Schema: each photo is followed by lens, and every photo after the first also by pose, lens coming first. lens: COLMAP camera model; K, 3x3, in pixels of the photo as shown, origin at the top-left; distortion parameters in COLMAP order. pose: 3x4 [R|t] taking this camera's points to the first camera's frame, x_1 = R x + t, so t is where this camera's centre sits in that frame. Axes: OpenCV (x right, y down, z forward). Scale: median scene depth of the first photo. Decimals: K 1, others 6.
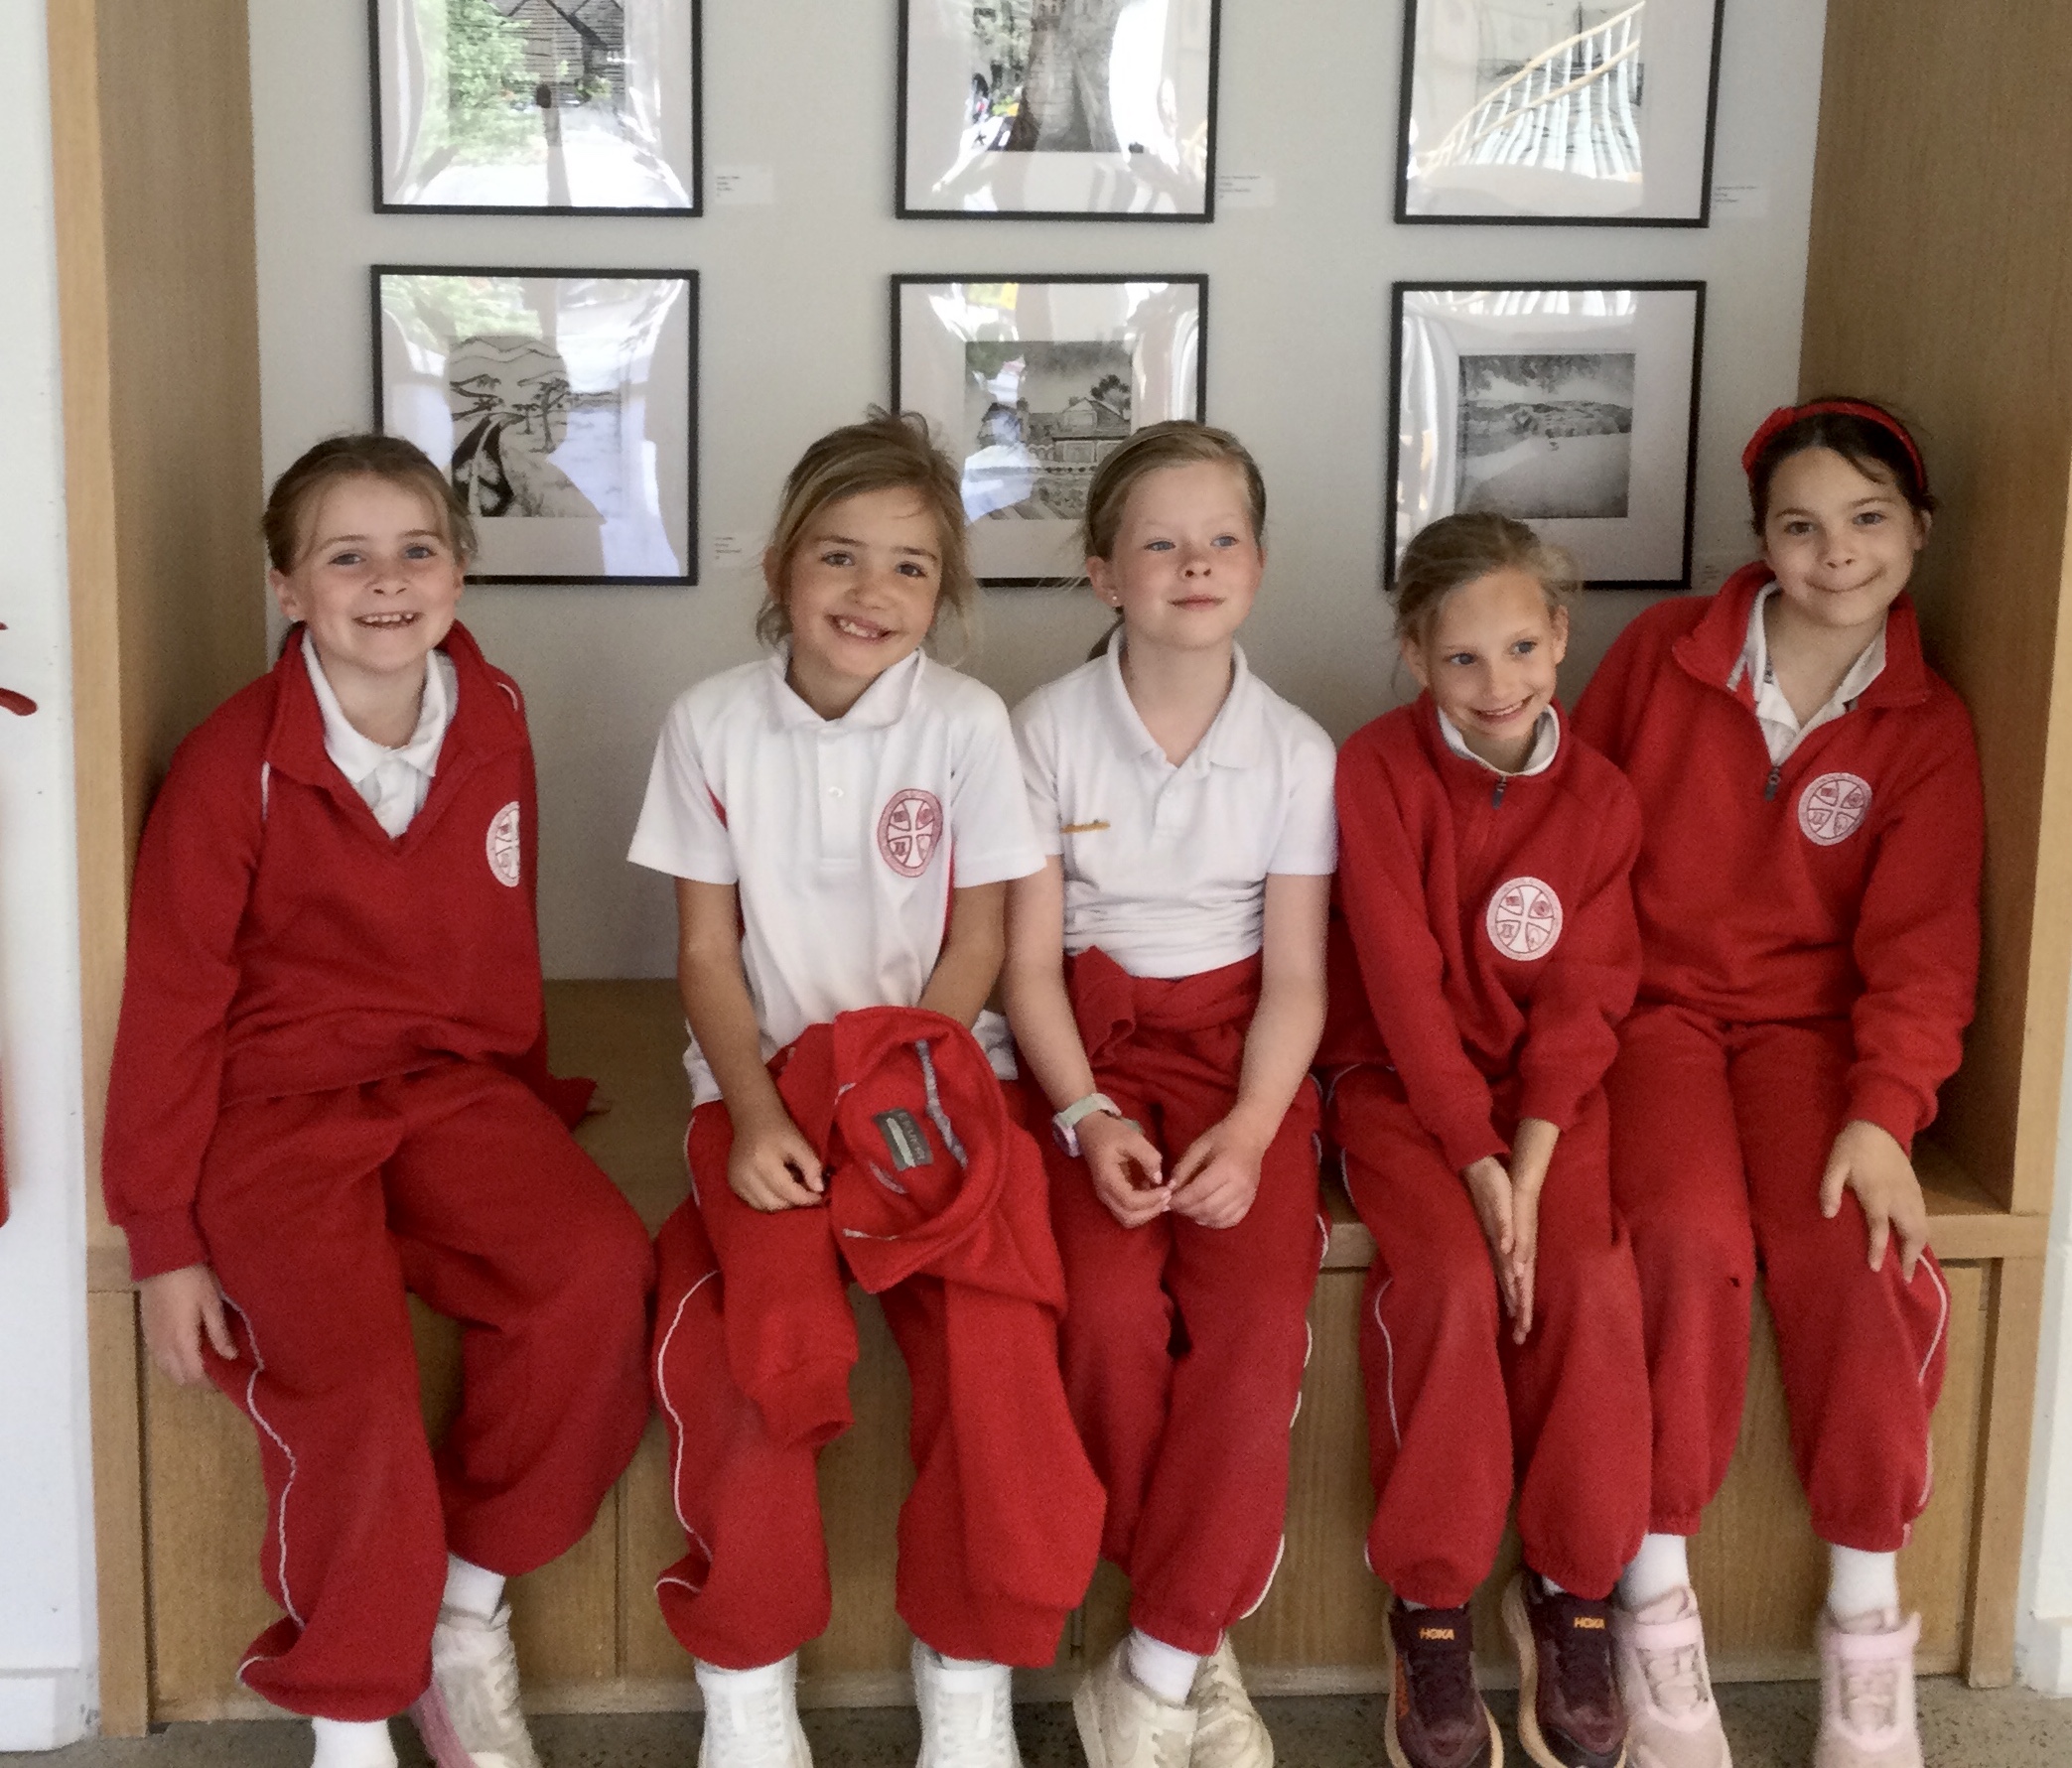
lens RADIAL K [[3573.8, 0, 1035.5], [0, 3573.8, 882.7], [0, 0, 1]] dist [-0.026885, 0.000000]
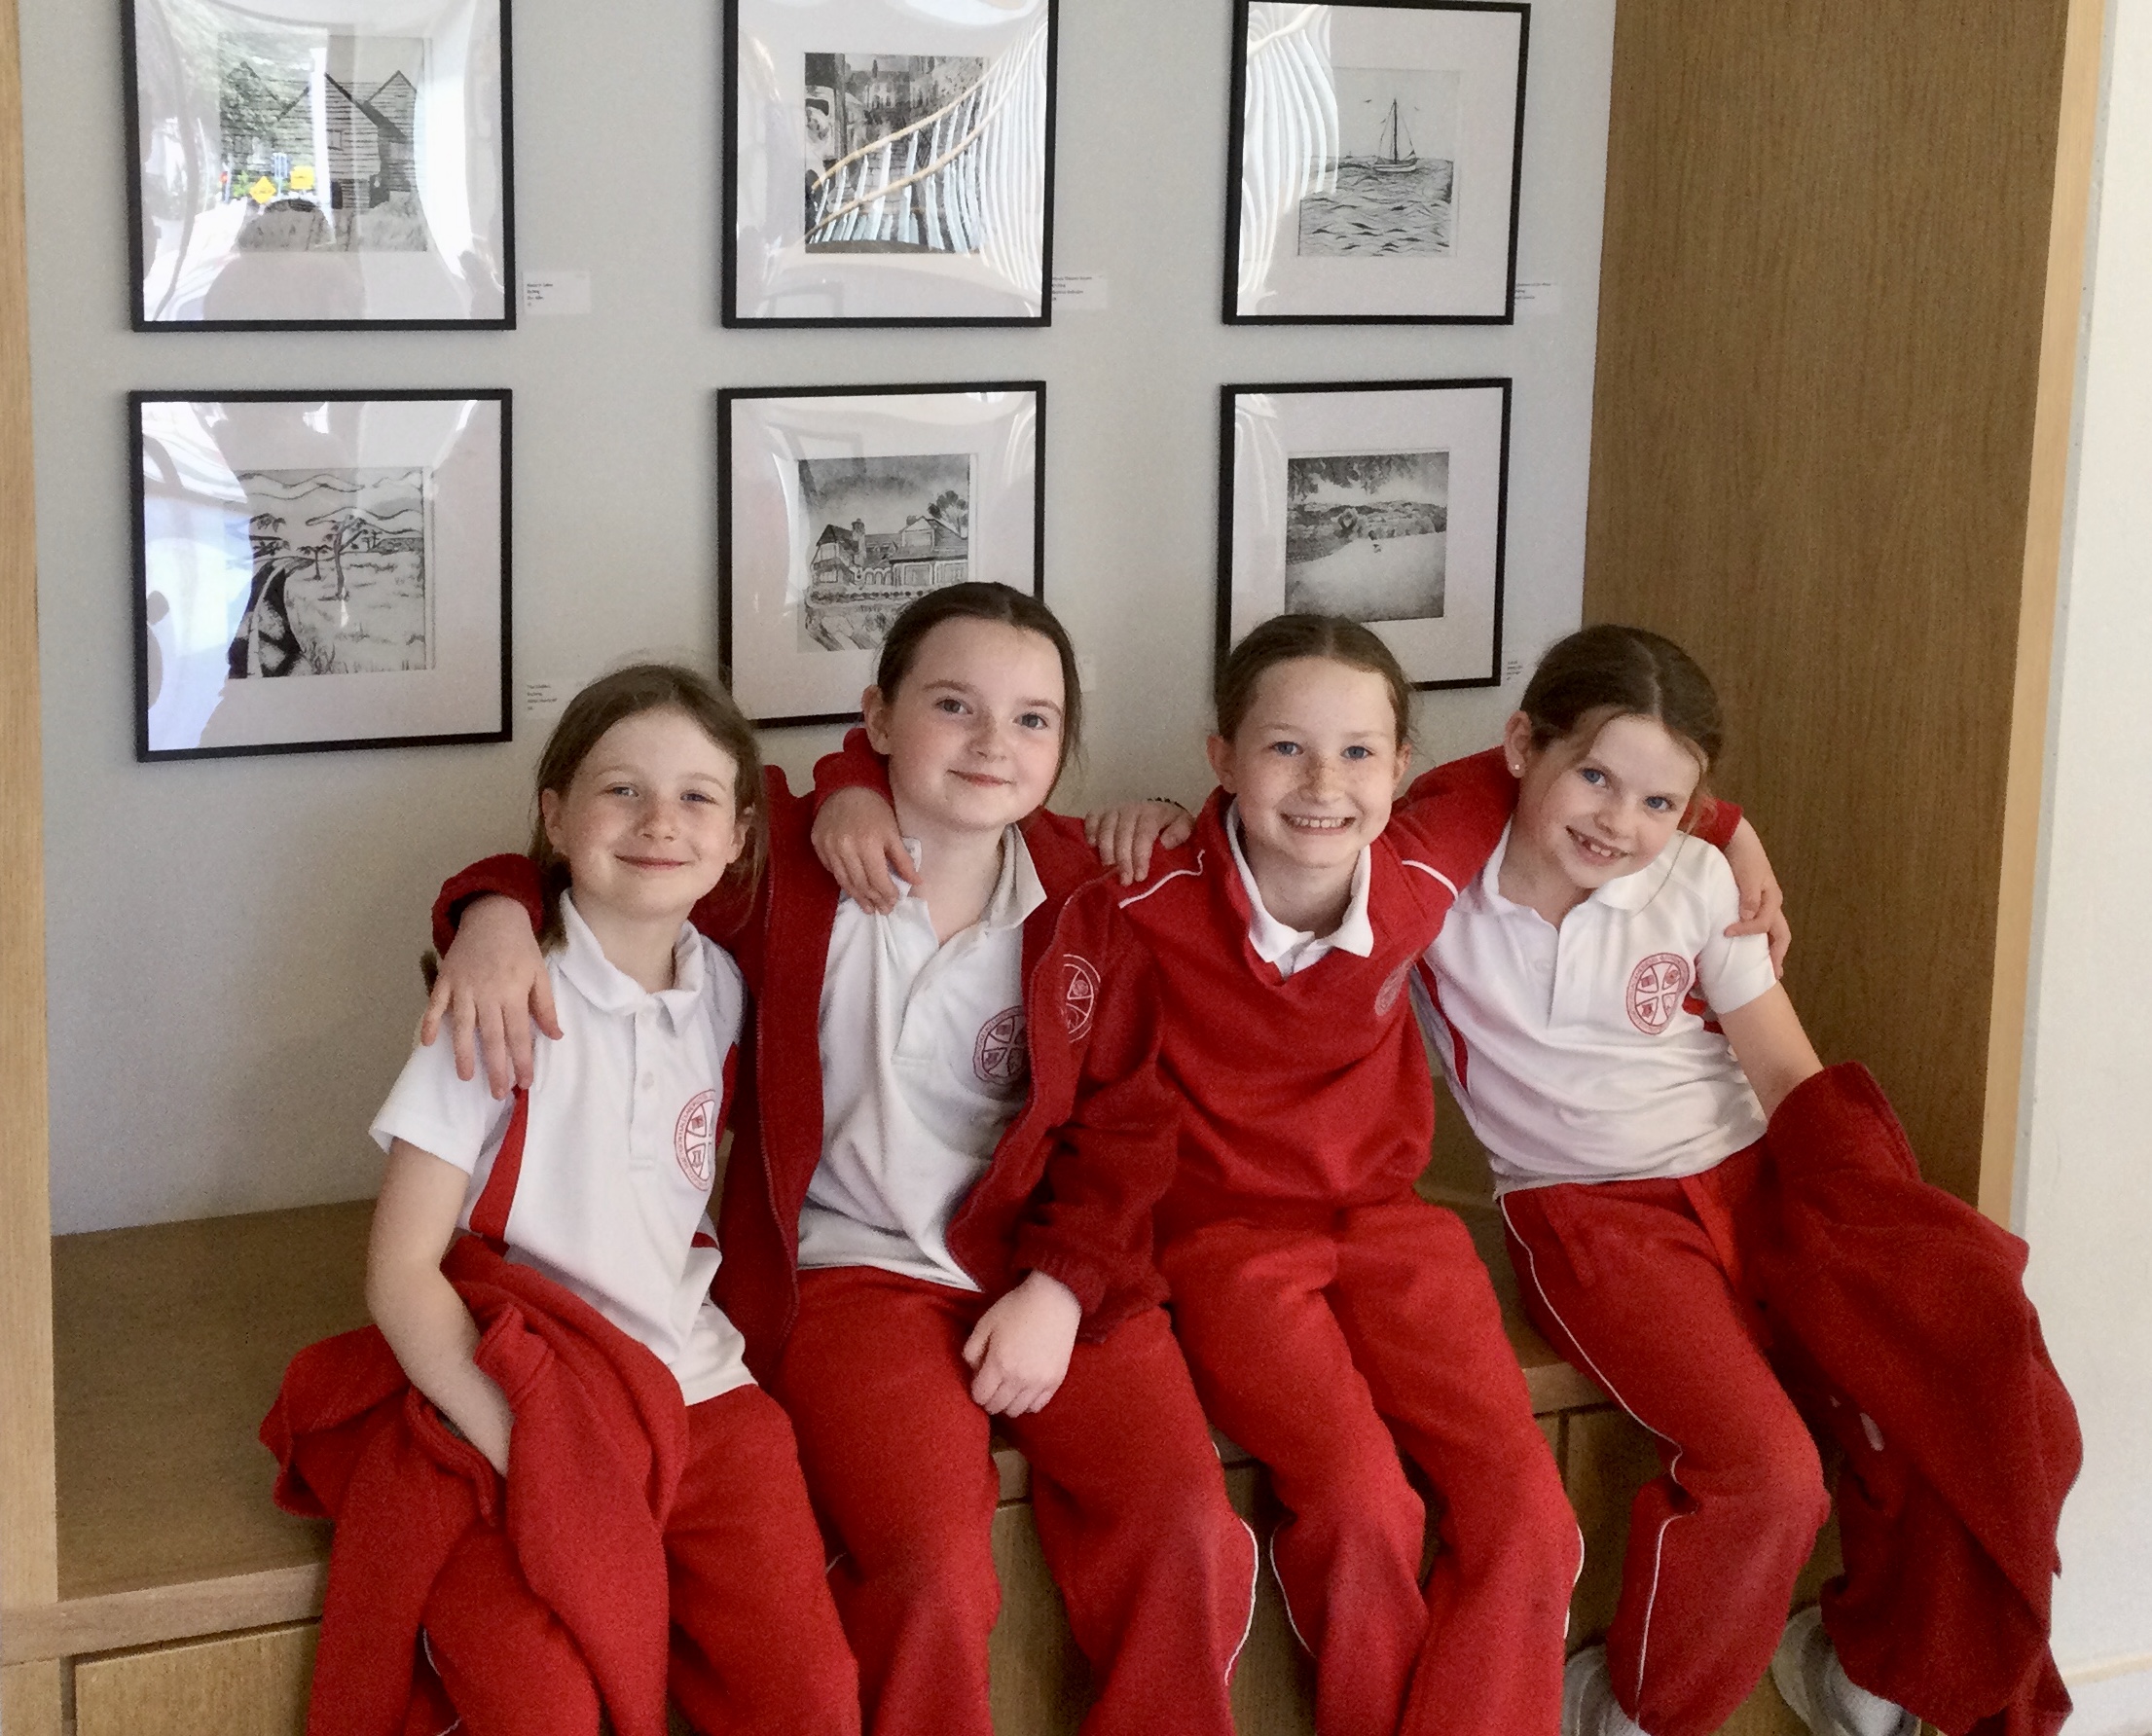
lens RADIAL K [[3783.3, 0, 1075.8], [0, 3783.3, 869.5], [0, 0, 1]] dist [-0.025527, 0.000000]
pose [[0.913369, -0.073037, 0.400529, -0.351959], [0.084062, 0.996410, -0.009999, -0.030931], [-0.398361, 0.042802, 0.916230, 0.085763]]
